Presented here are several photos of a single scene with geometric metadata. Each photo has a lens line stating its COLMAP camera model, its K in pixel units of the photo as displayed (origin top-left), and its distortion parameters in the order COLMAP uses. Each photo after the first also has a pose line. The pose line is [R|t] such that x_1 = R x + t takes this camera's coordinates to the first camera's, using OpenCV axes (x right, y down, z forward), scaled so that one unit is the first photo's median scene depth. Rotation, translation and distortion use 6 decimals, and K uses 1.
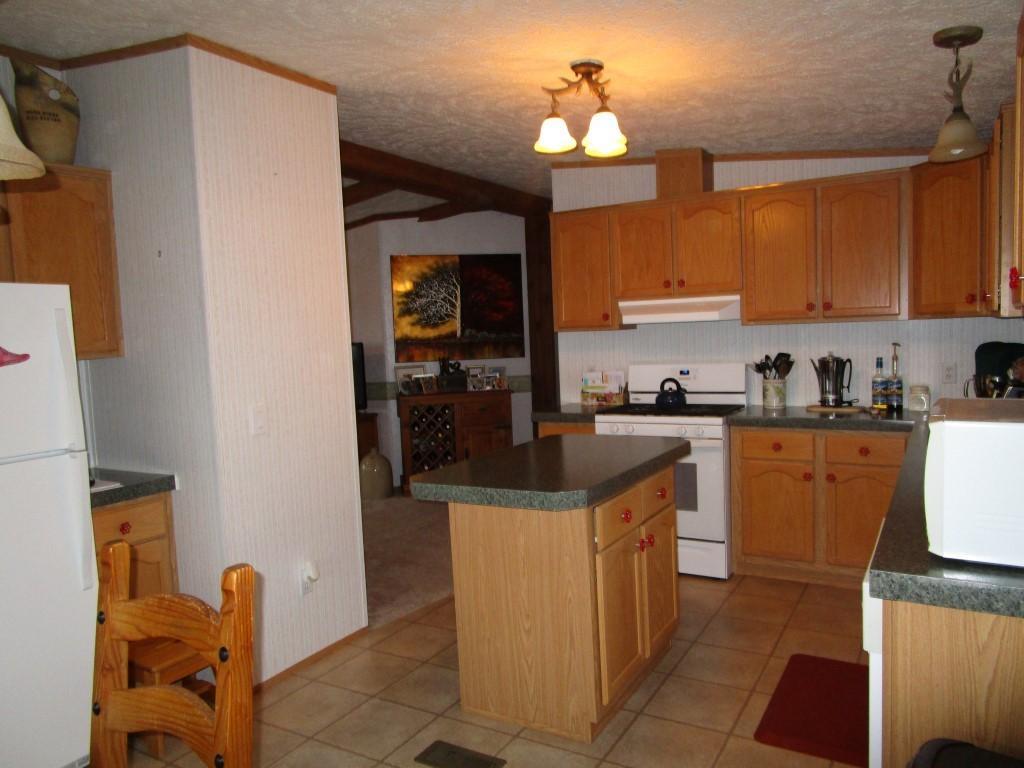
lens RADIAL K [[743.5, 0, 517.4], [0, 743.5, 390.2], [0, 0, 1]] dist [-0.014113, -0.005997]
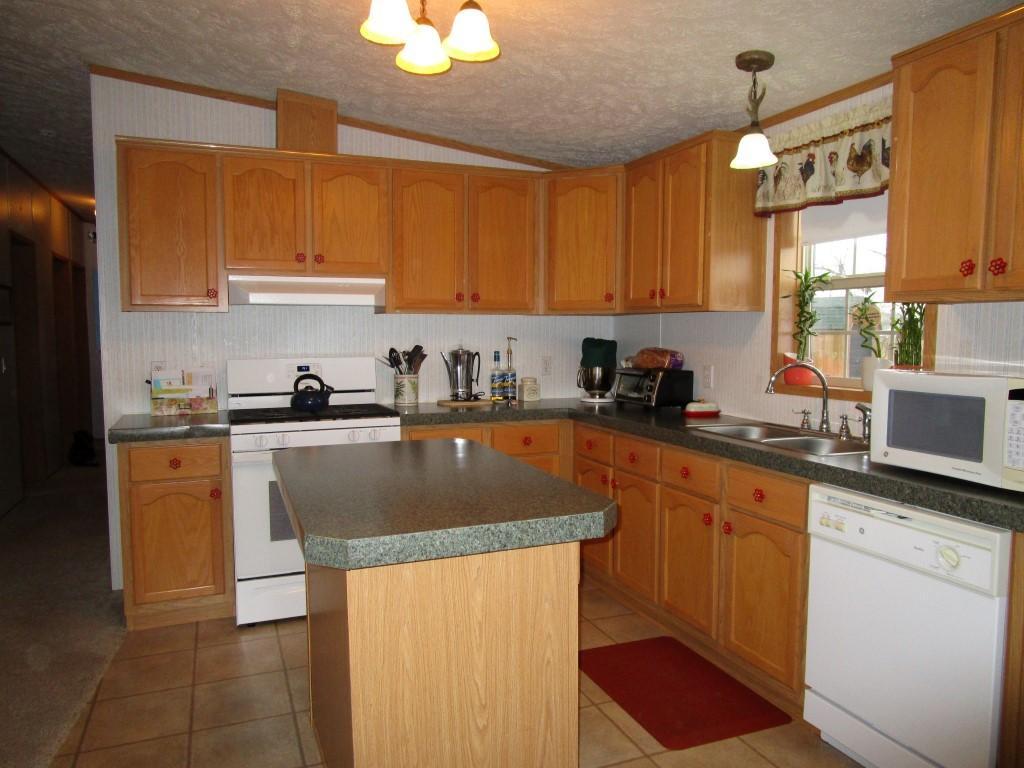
lens RADIAL K [[743.5, 0, 512.0], [0, 743.5, 381.2], [0, 0, 1]] dist [-0.014113, -0.005997]
pose [[0.605166, -0.016080, 0.795937, -0.320442], [0.041233, 0.999087, -0.011166, 0.010002], [-0.795031, 0.039576, 0.605277, 0.354807]]
